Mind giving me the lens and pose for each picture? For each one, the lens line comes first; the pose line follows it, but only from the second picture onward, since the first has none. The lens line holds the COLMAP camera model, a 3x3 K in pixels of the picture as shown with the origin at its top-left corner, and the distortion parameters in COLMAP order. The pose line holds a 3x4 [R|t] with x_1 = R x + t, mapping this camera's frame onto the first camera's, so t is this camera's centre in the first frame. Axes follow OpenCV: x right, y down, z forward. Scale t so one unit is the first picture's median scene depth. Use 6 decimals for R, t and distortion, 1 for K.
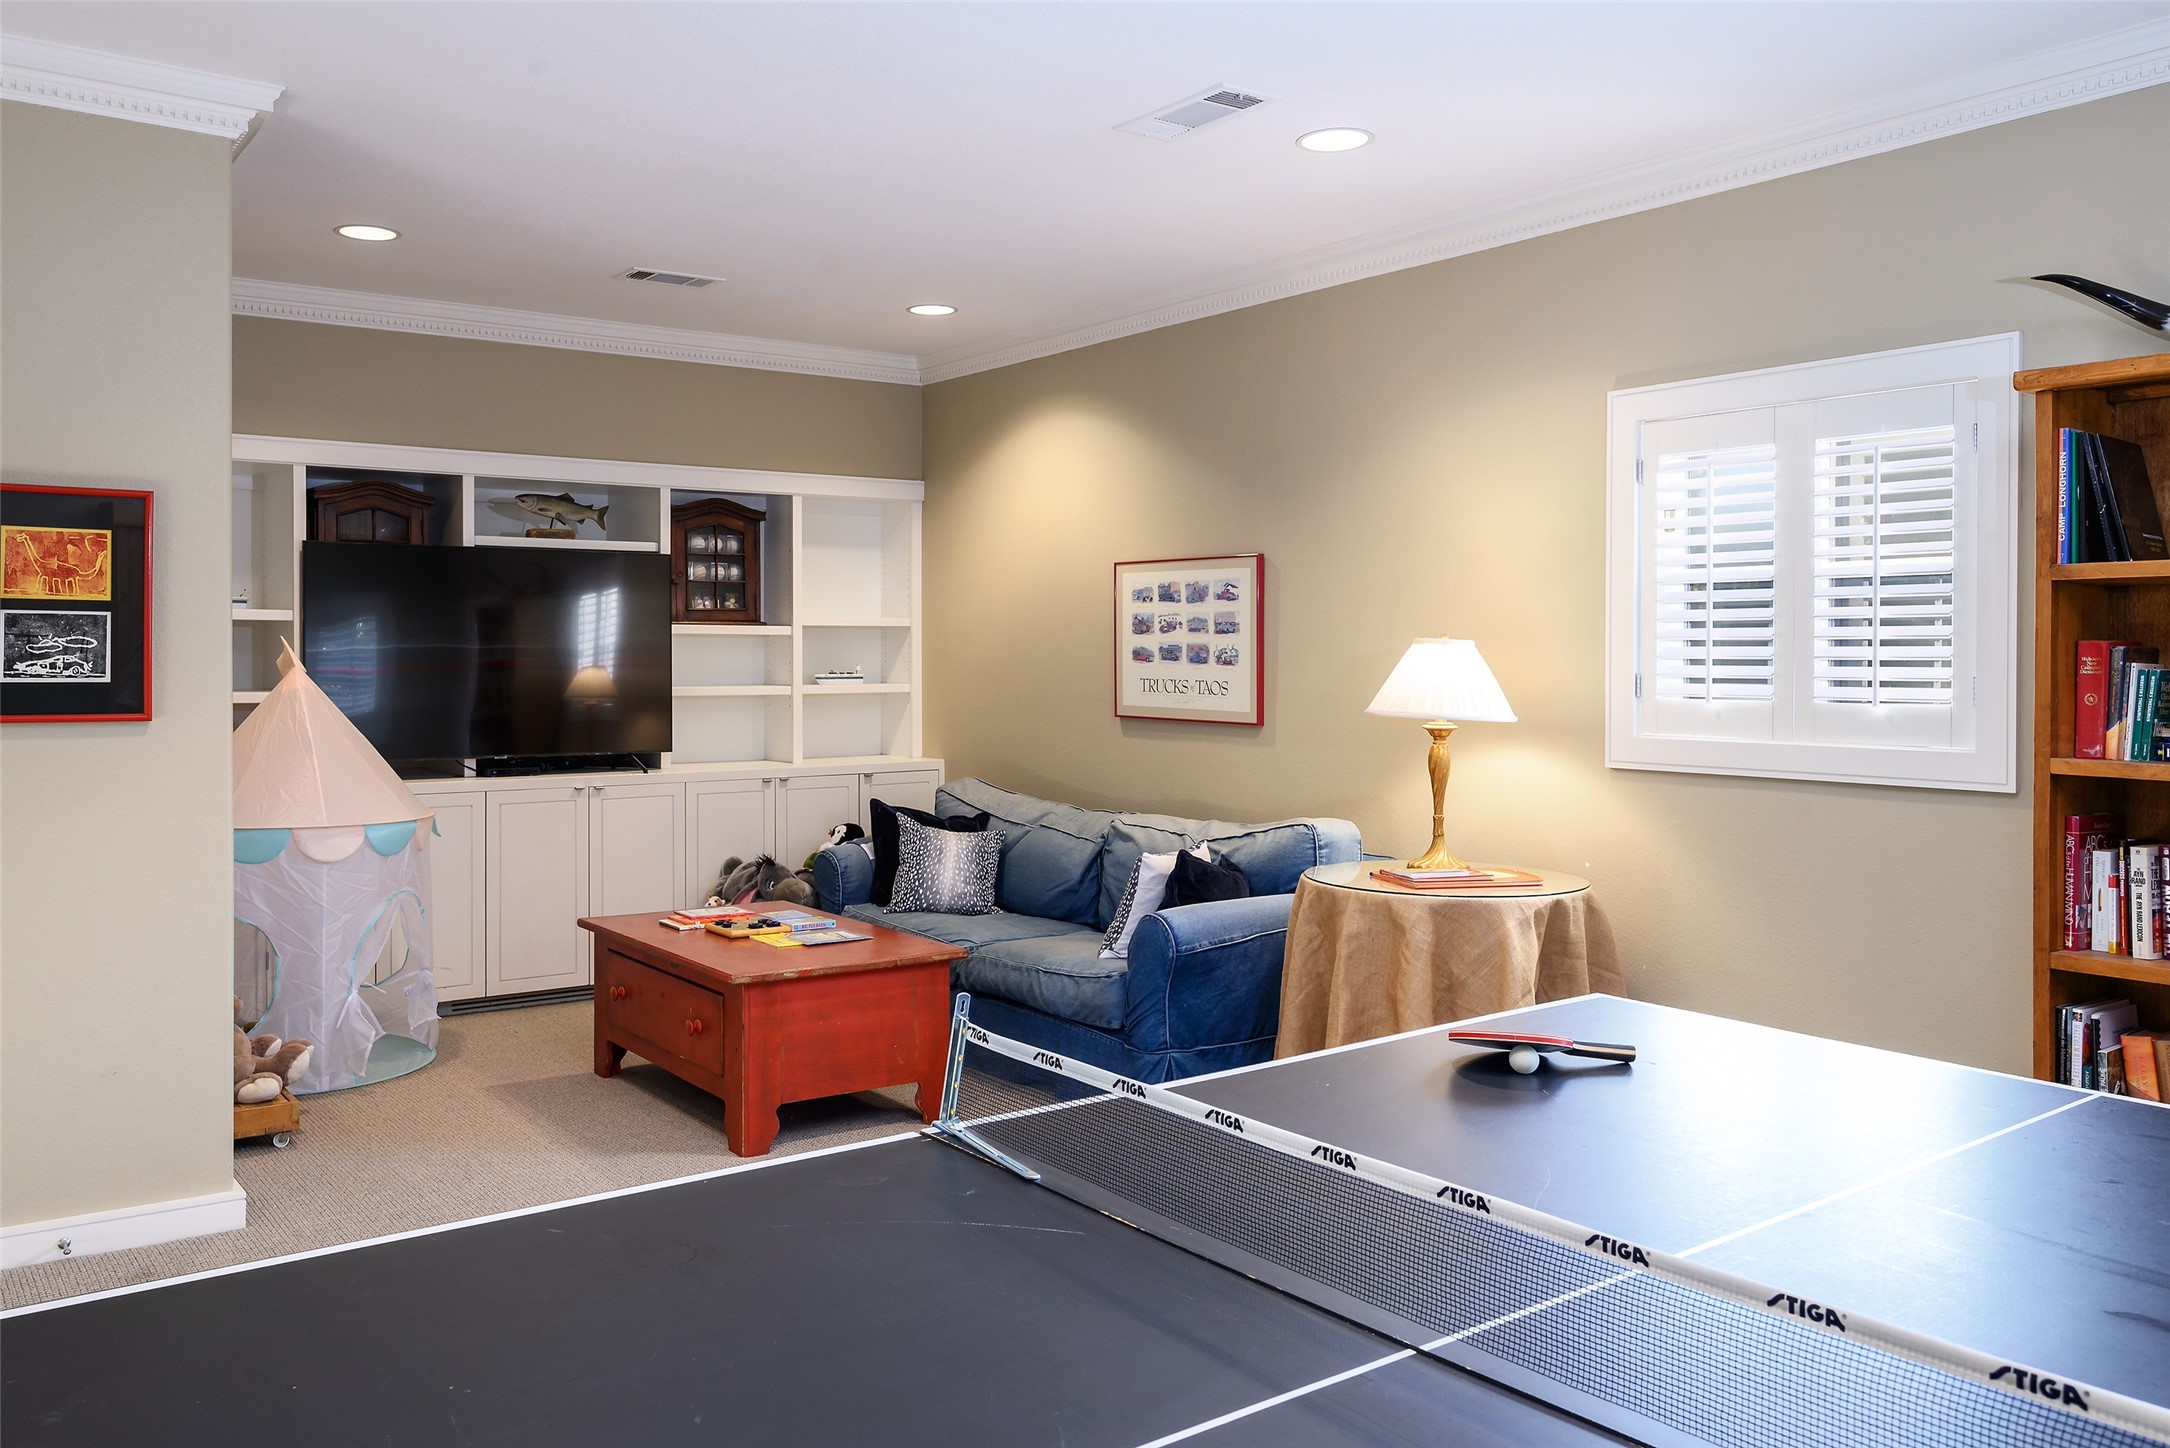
lens RADIAL K [[1633.0, 0, 1082.6], [0, 1633.0, 713.4], [0, 0, 1]] dist [0.003630, 0.002391]
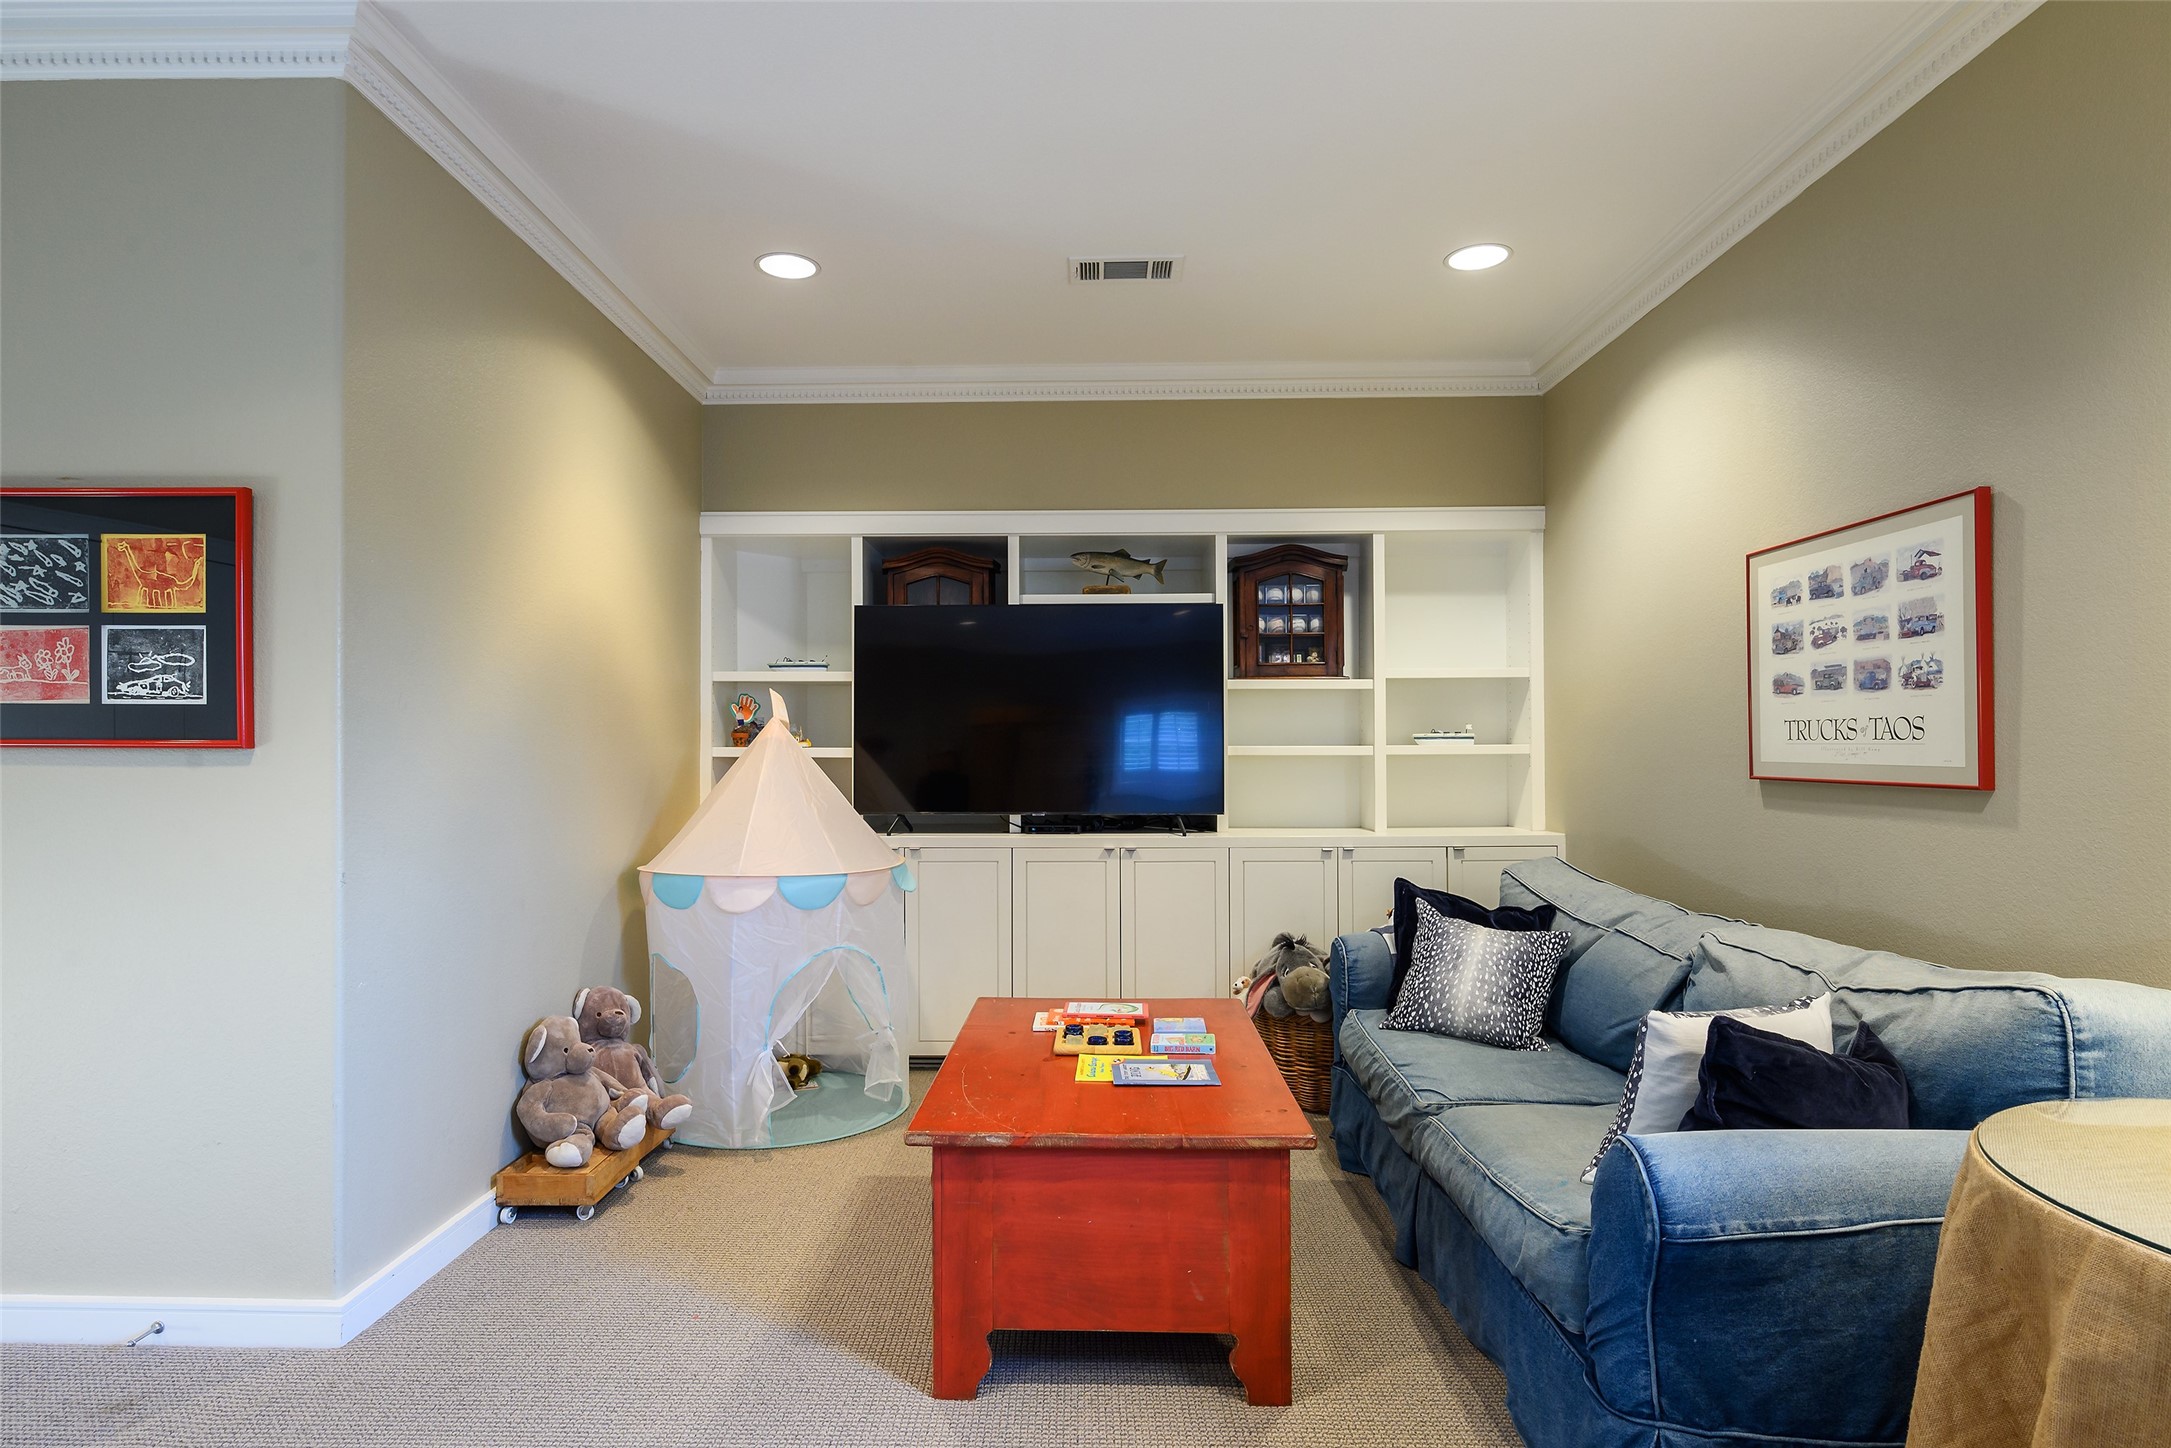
lens RADIAL K [[1163.4, 0, 1087.1], [0, 1163.4, 756.6], [0, 0, 1]] dist [0.002472, -0.000875]
pose [[0.792589, -0.004403, -0.609741, 0.104290], [-0.016119, 0.999473, -0.028170, 0.011705], [0.609543, 0.032156, 0.792100, 0.473777]]
